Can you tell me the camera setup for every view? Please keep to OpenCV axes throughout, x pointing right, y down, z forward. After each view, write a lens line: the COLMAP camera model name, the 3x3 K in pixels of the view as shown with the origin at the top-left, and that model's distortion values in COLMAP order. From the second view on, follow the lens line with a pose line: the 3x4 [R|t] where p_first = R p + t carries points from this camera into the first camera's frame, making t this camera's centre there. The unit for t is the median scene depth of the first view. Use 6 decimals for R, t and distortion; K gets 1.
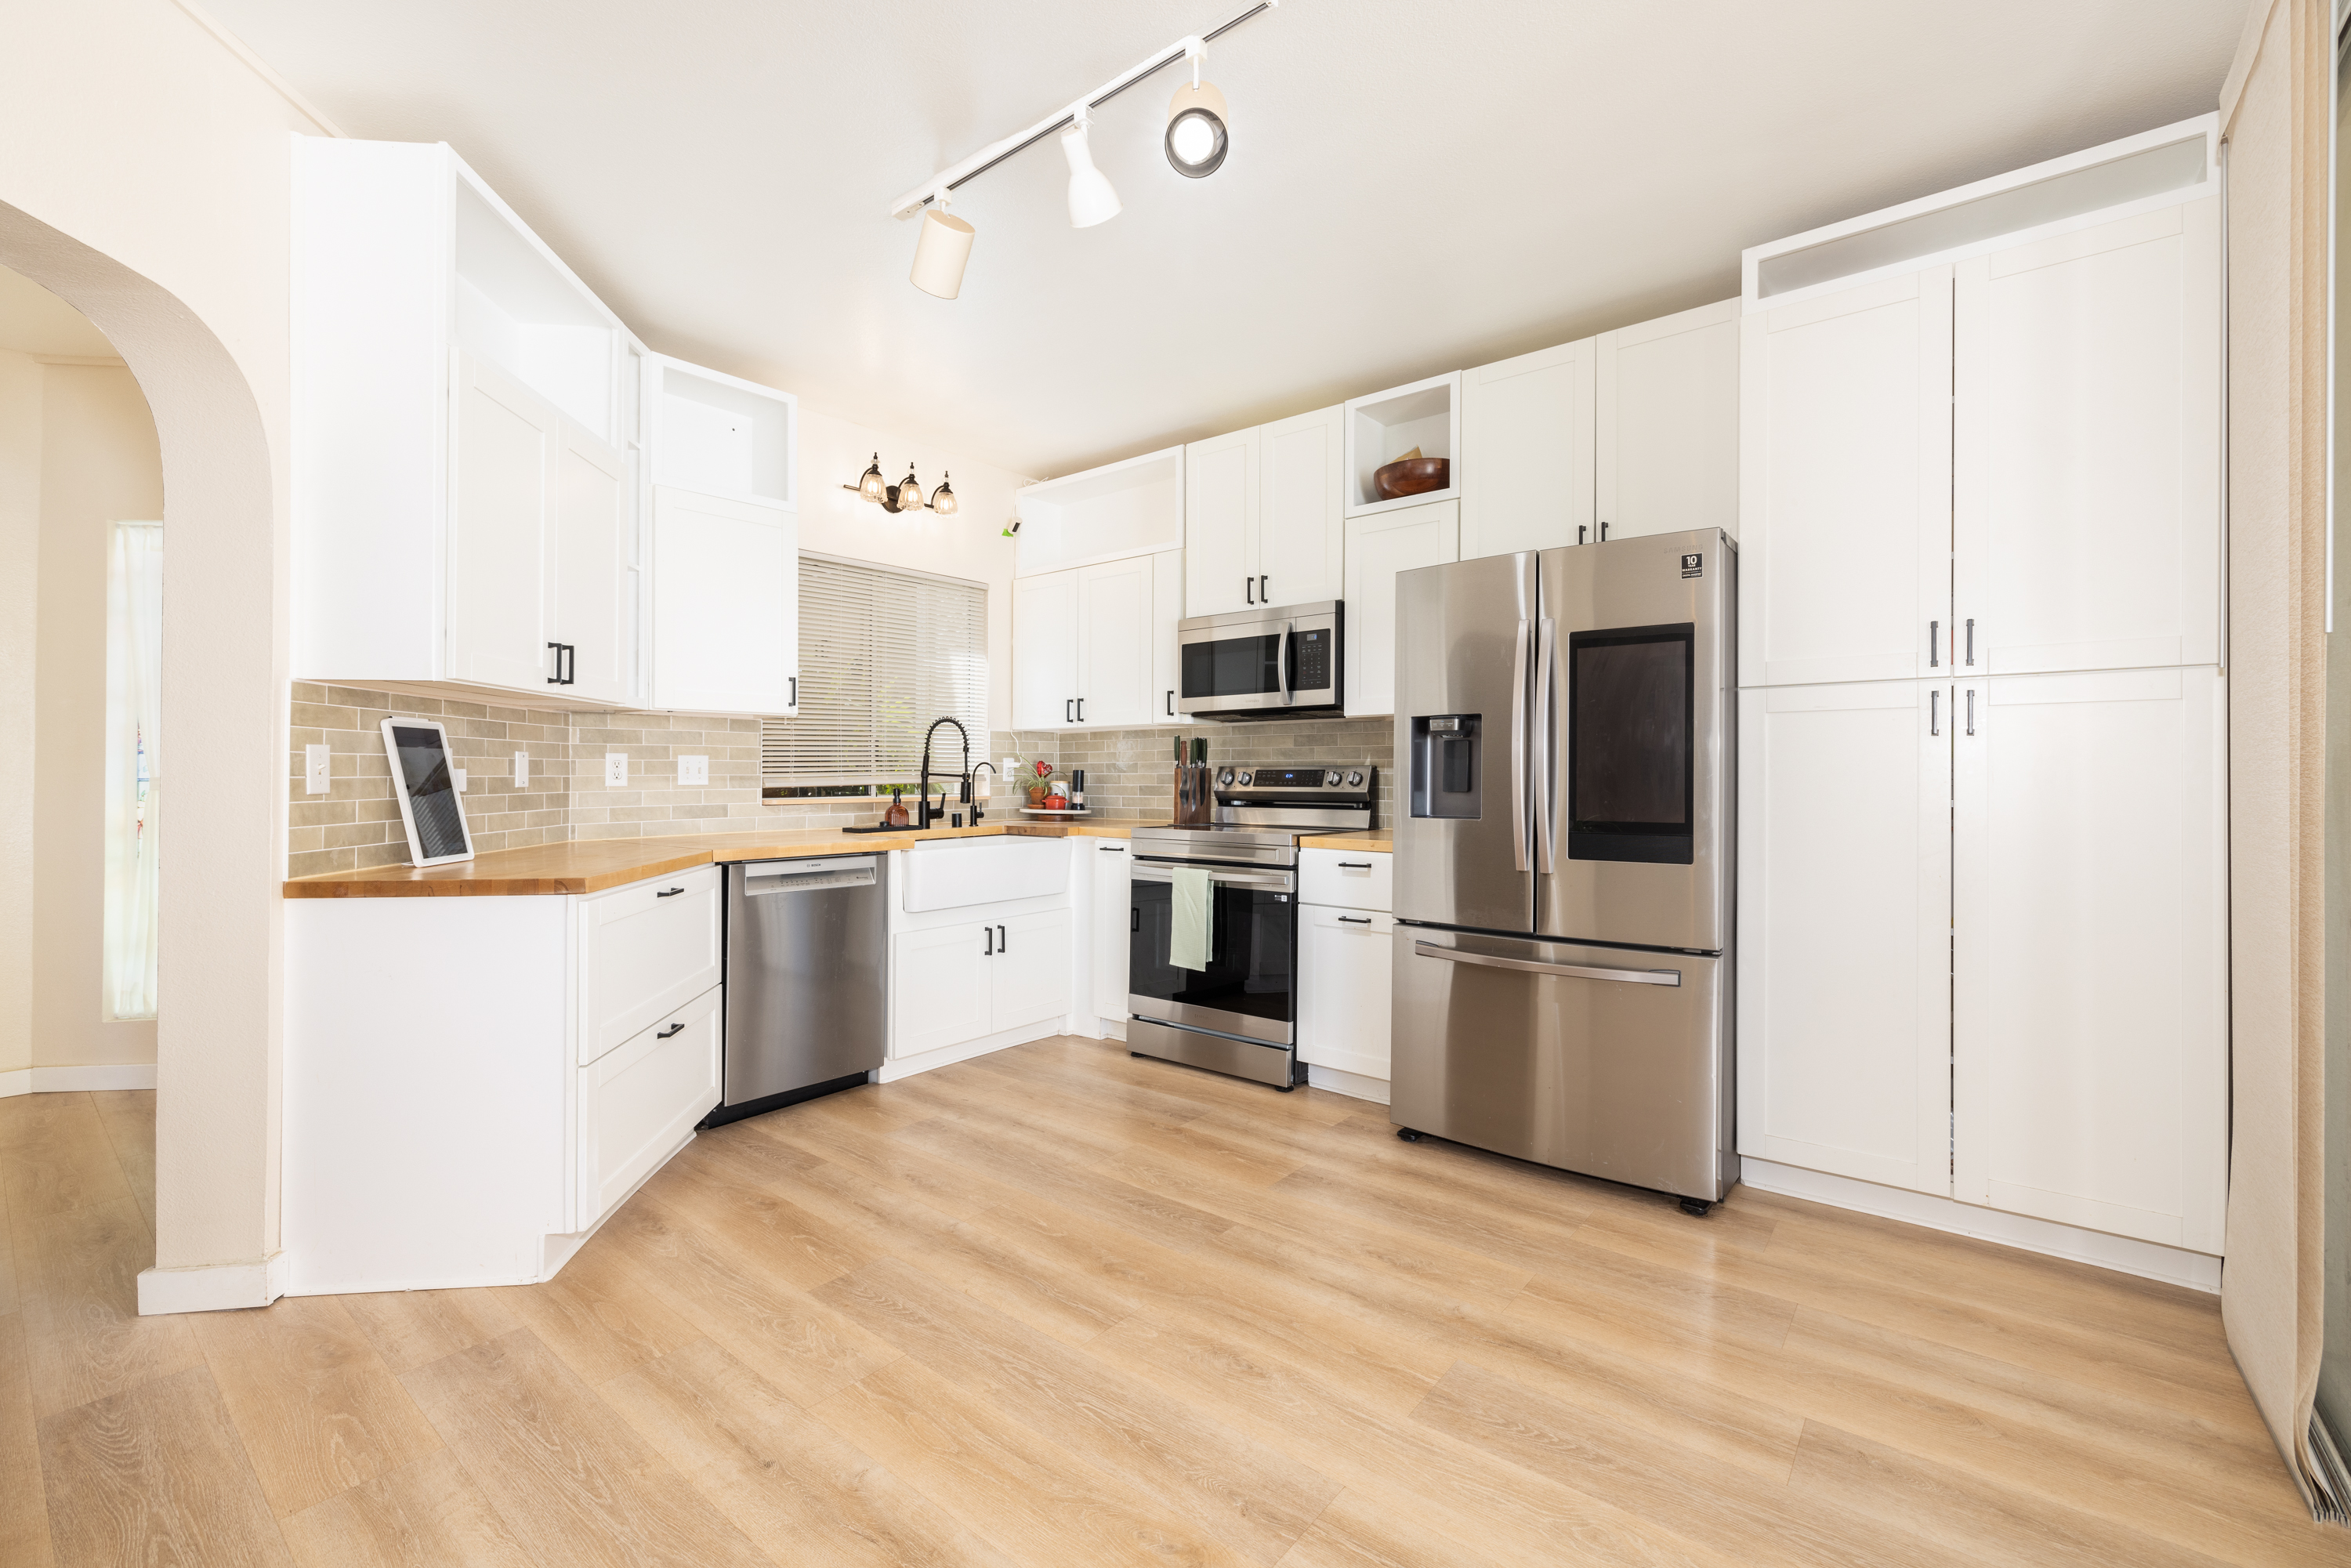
lens RADIAL K [[1006.1, 0, 1156.5], [0, 1006.1, 792.3], [0, 0, 1]] dist [0.000804, 0.000148]
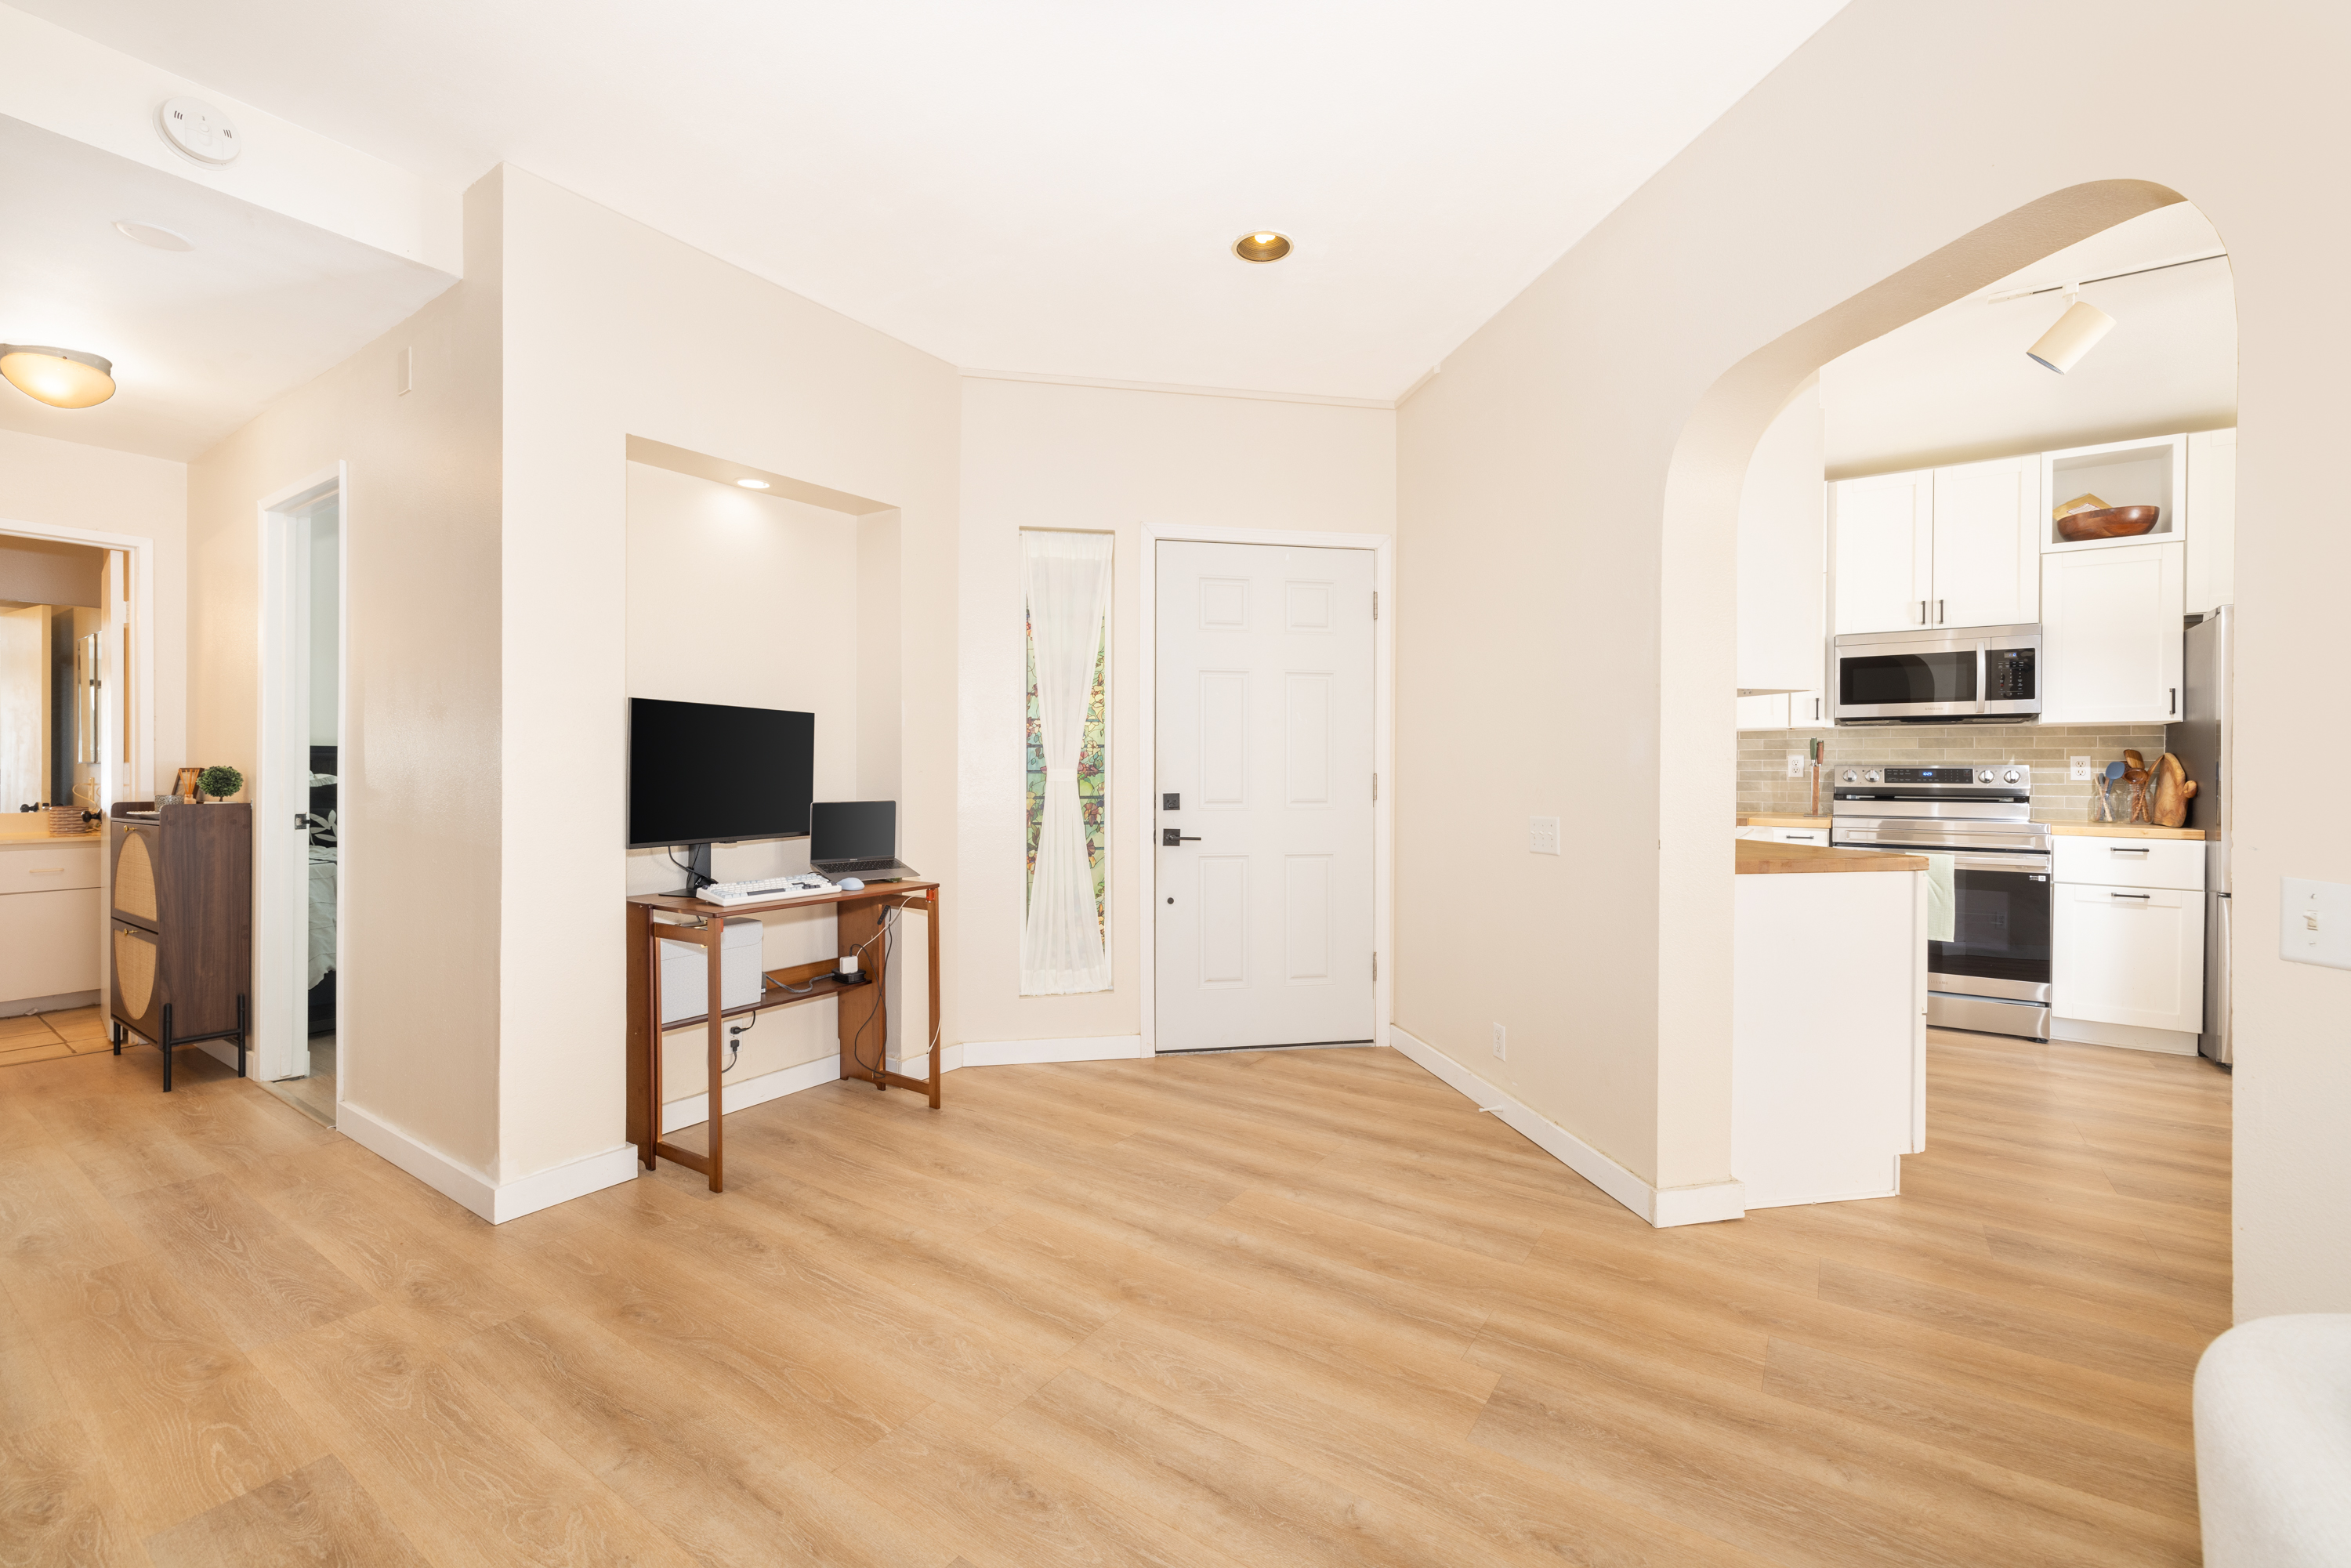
lens RADIAL K [[1016.5, 0, 1170.8], [0, 1016.5, 788.5], [0, 0, 1]] dist [0.002551, 0.000476]
pose [[0.993615, 0.006268, 0.112651, -0.876013], [-0.006186, 0.999980, -0.001077, 0.007065], [-0.112656, 0.000373, 0.993634, -0.054478]]
